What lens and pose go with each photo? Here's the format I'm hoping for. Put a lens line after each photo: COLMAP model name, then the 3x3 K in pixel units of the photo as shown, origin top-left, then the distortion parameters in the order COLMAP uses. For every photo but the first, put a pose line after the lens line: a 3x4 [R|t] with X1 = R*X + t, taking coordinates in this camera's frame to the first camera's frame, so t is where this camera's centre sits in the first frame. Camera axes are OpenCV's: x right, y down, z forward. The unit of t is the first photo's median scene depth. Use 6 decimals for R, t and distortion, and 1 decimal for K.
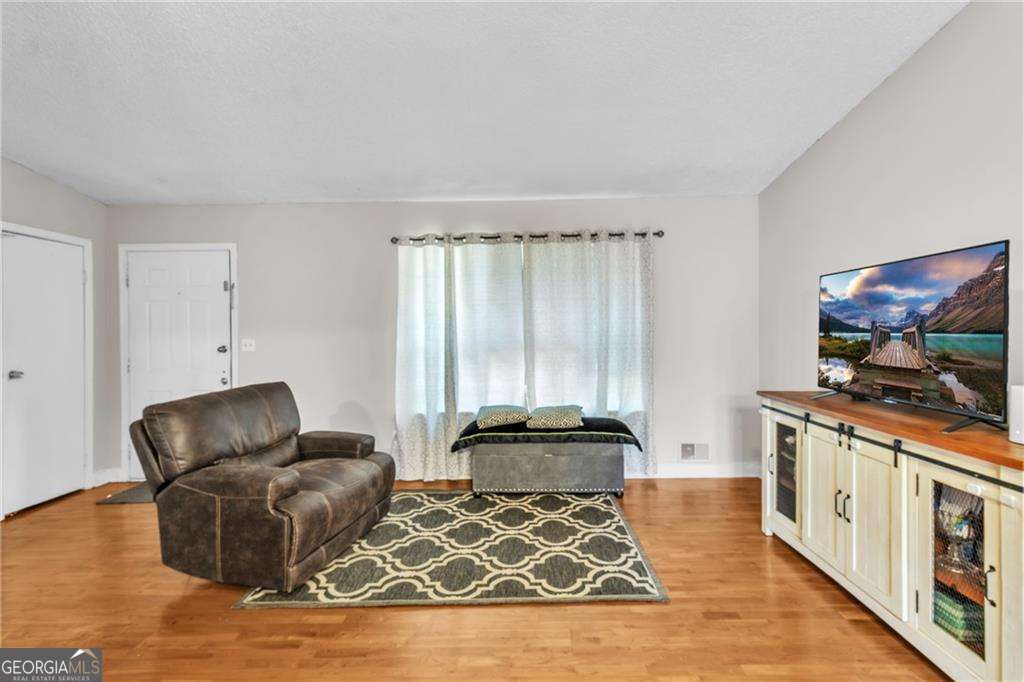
lens RADIAL K [[472.8, 0, 512.0], [0, 472.8, 341.0], [0, 0, 1]] dist [0.001614, 0.000218]
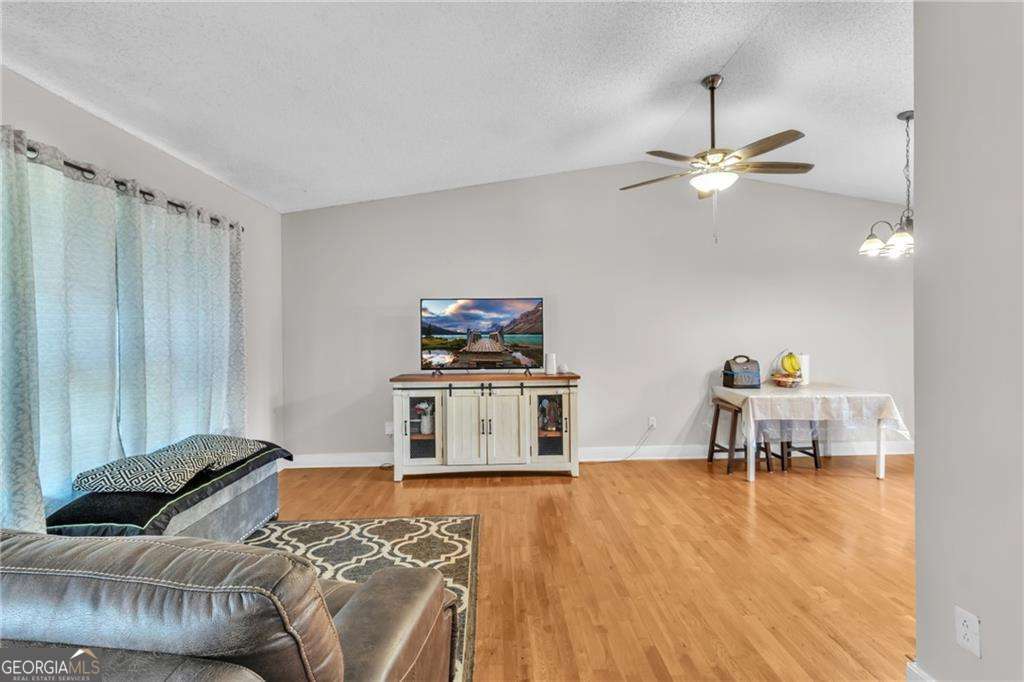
lens RADIAL K [[491.4, 0, 512.0], [0, 491.4, 341.0], [0, 0, 1]] dist [0.001123, 0.000135]
pose [[-0.065575, -0.013357, 0.997758, -1.159786], [0.028831, 0.999468, 0.015275, -0.017490], [-0.997431, 0.029768, -0.065155, 0.943650]]
